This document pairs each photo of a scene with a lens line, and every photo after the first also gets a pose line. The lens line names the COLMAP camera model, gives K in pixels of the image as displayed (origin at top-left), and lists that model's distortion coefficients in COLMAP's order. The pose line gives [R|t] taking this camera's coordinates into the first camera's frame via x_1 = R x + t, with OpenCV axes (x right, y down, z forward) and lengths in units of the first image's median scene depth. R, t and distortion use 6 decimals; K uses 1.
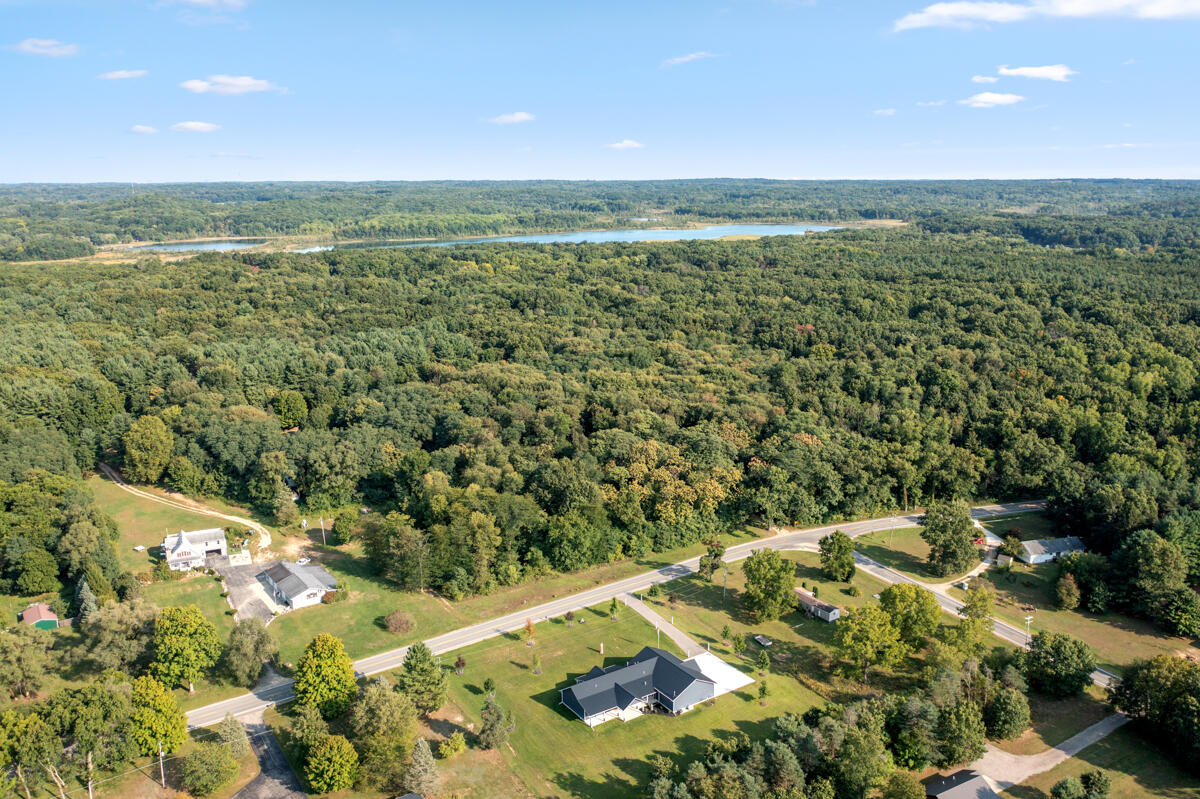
lens RADIAL K [[952.0, 0, 600.0], [0, 952.0, 399.5], [0, 0, 1]] dist [-0.008478, 0.002998]
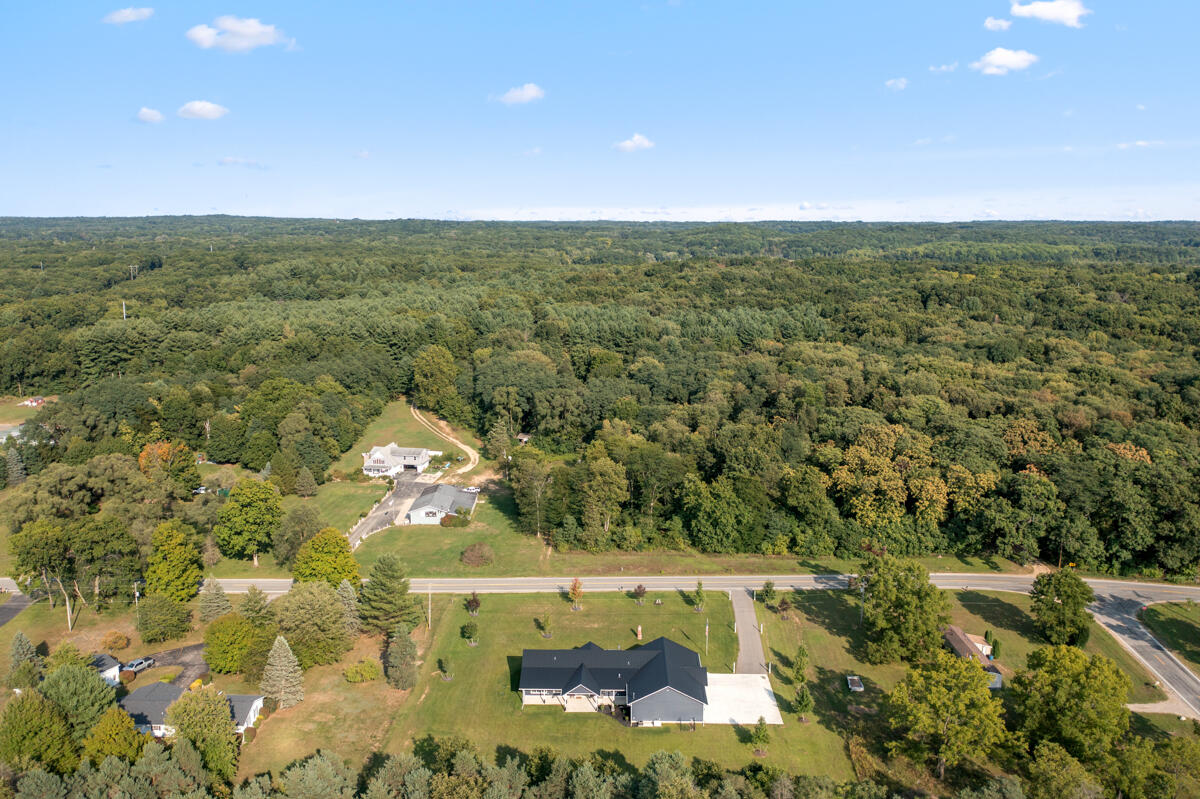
lens RADIAL K [[952.0, 0, 600.0], [0, 952.0, 399.5], [0, 0, 1]] dist [-0.008478, 0.002998]
pose [[0.821481, 0.109234, -0.559676, 0.308676], [-0.133872, 0.990994, -0.003079, 0.062073], [0.554299, 0.077454, 0.828706, 0.252687]]
